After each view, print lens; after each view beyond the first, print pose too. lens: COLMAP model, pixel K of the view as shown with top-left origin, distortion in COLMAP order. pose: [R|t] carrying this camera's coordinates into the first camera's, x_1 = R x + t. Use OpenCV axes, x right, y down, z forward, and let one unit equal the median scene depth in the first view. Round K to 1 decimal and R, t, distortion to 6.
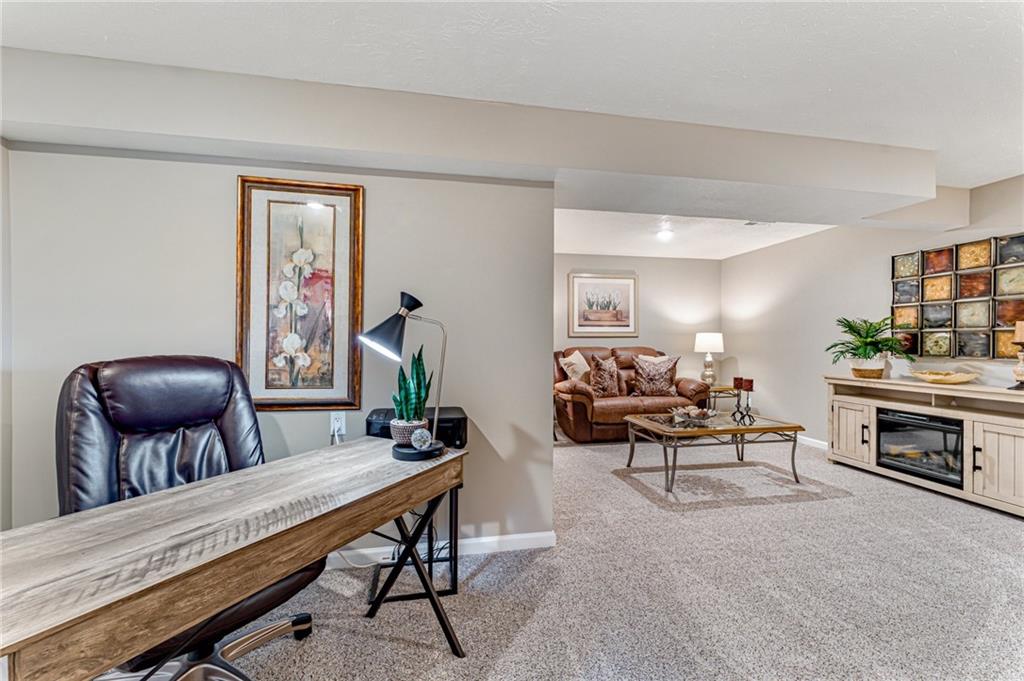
lens RADIAL K [[408.7, 0, 511.1], [0, 408.7, 348.9], [0, 0, 1]] dist [0.000651, 0.000539]
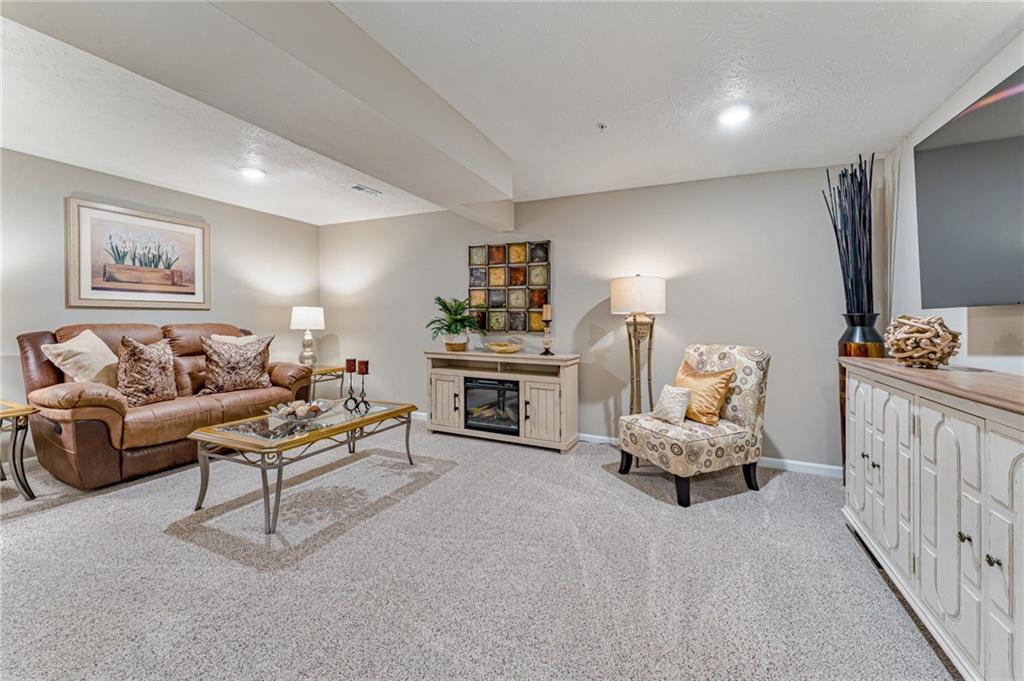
lens RADIAL K [[404.6, 0, 513.4], [0, 404.6, 328.7], [0, 0, 1]] dist [-0.000882, -0.000110]
pose [[0.578595, -0.011979, 0.815527, 0.065834], [0.004320, 0.999923, 0.011623, -0.003526], [-0.815603, -0.003201, 0.578602, 0.257334]]
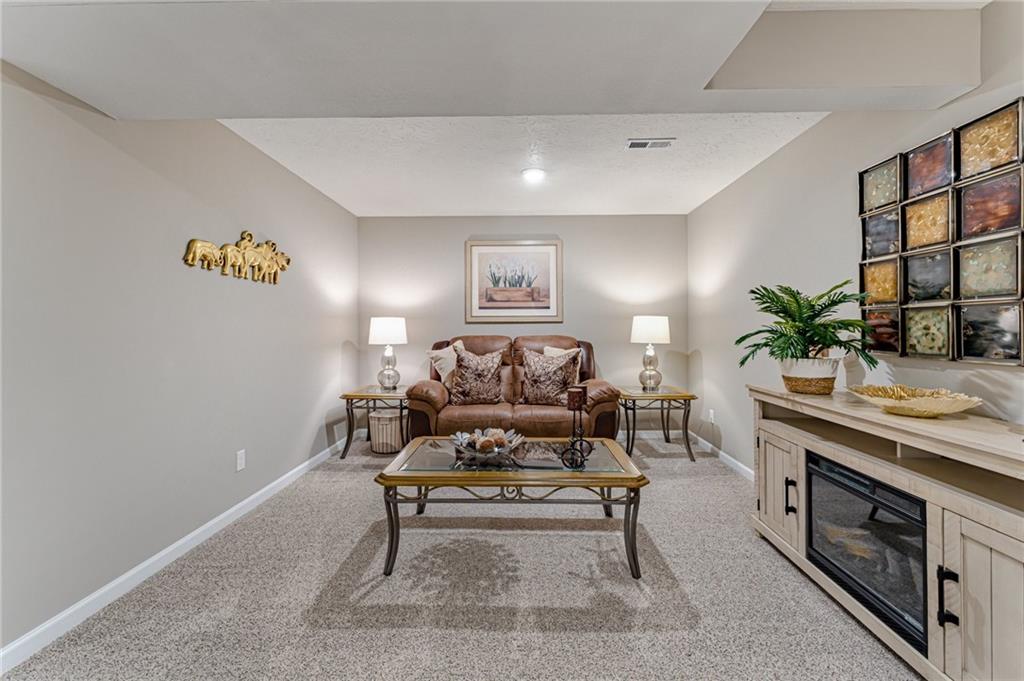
lens RADIAL K [[417.5, 0, 516.2], [0, 417.5, 331.8], [0, 0, 1]] dist [0.000338, -0.000062]
pose [[0.979051, -0.000192, -0.203614, 0.674475], [-0.001960, 0.999944, -0.010368, -0.006438], [0.203605, 0.010550, 0.978996, 0.407174]]
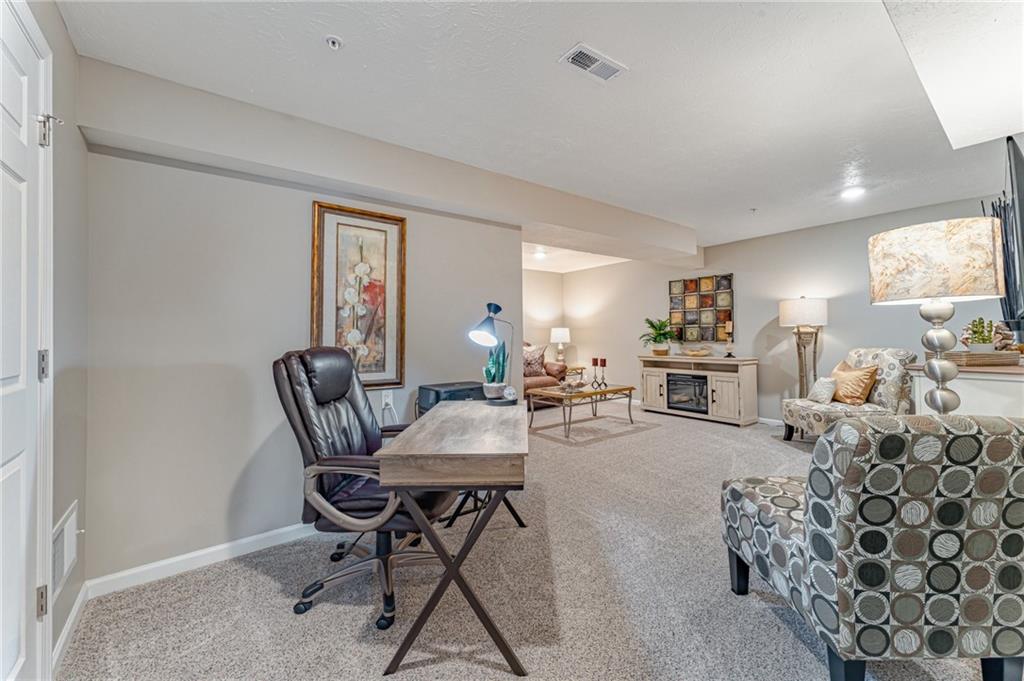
lens RADIAL K [[405.5, 0, 514.3], [0, 405.5, 337.2], [0, 0, 1]] dist [0.000474, 0.000119]
pose [[0.896314, -0.013336, 0.443220, -0.399805], [0.021210, 0.999693, -0.012813, 0.007587], [-0.442913, 0.020885, 0.896321, -0.205099]]
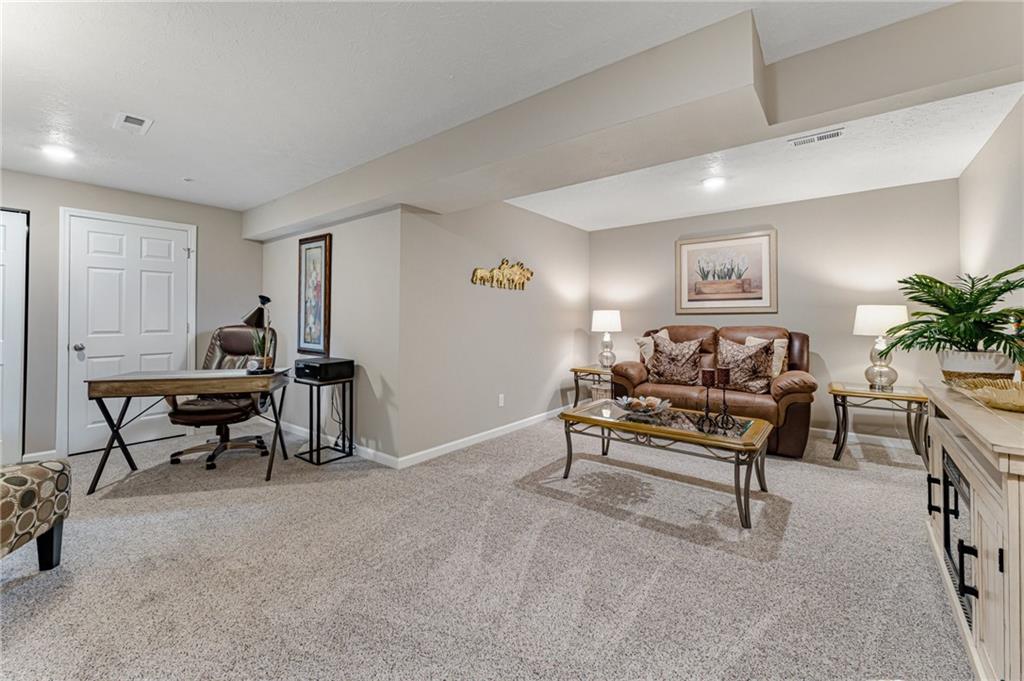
lens RADIAL K [[421.5, 0, 515.3], [0, 421.5, 315.8], [0, 0, 1]] dist [0.001521, 0.000410]
pose [[0.659792, -0.007128, -0.751415, 1.003309], [-0.013604, 0.999678, -0.021429, -0.002258], [0.751325, 0.024361, 0.659482, 0.252226]]
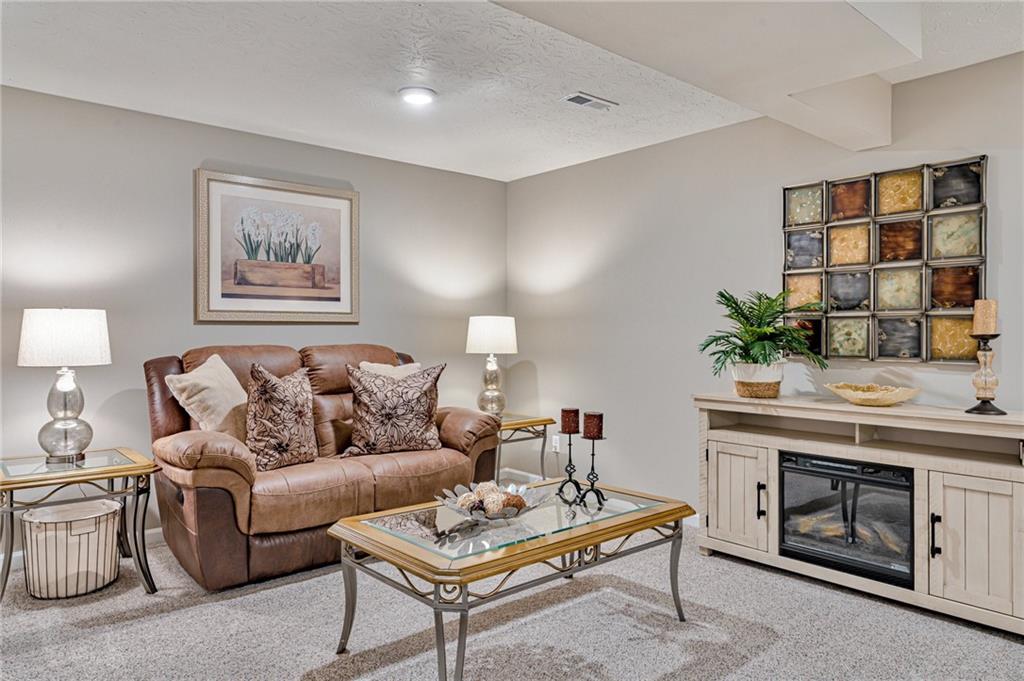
lens RADIAL K [[678.1, 0, 509.7], [0, 678.1, 342.8], [0, 0, 1]] dist [-0.002540, -0.000273]
pose [[0.863242, -0.006042, 0.504754, 0.115048], [0.008128, 0.999965, -0.001931, -0.006849], [-0.504724, 0.005770, 0.863261, 0.409955]]
